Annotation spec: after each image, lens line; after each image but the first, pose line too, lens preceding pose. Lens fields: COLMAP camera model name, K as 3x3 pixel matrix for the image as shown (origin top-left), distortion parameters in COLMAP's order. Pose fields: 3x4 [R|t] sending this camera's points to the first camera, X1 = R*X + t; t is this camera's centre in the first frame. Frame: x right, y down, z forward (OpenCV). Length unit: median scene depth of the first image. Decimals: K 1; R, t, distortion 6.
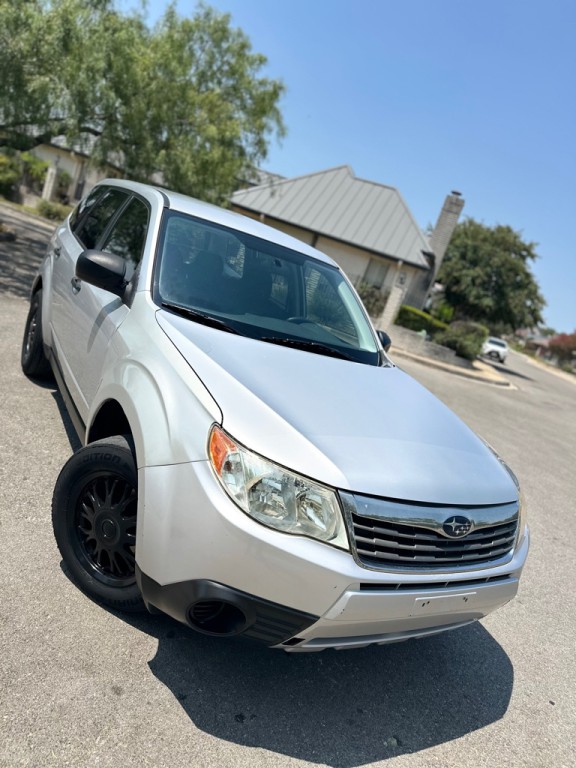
lens RADIAL K [[543.5, 0, 287.3], [0, 543.5, 382.5], [0, 0, 1]] dist [0.024694, -0.032232]
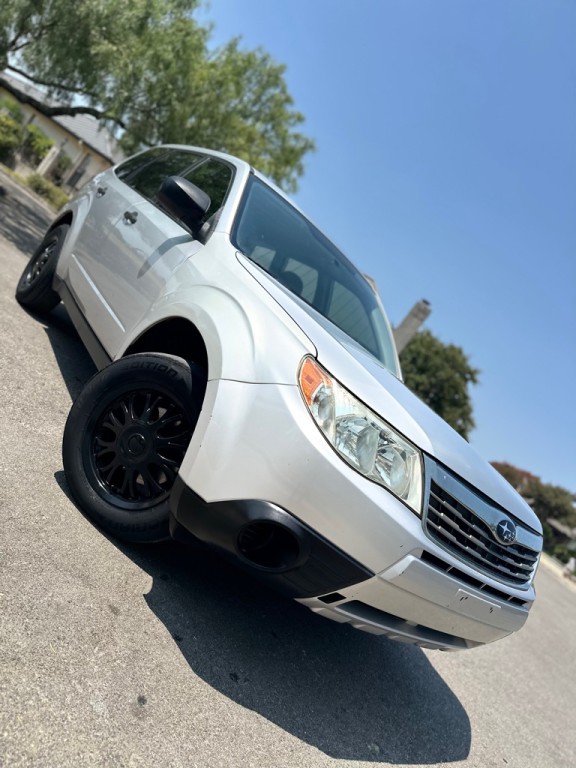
lens RADIAL K [[543.5, 0, 282.6], [0, 543.5, 390.7], [0, 0, 1]] dist [0.024694, -0.032232]
pose [[0.948173, 0.298393, 0.109220, -0.147589], [-0.286174, 0.951298, -0.114615, 0.145150], [-0.138101, 0.077419, 0.987388, 0.038227]]
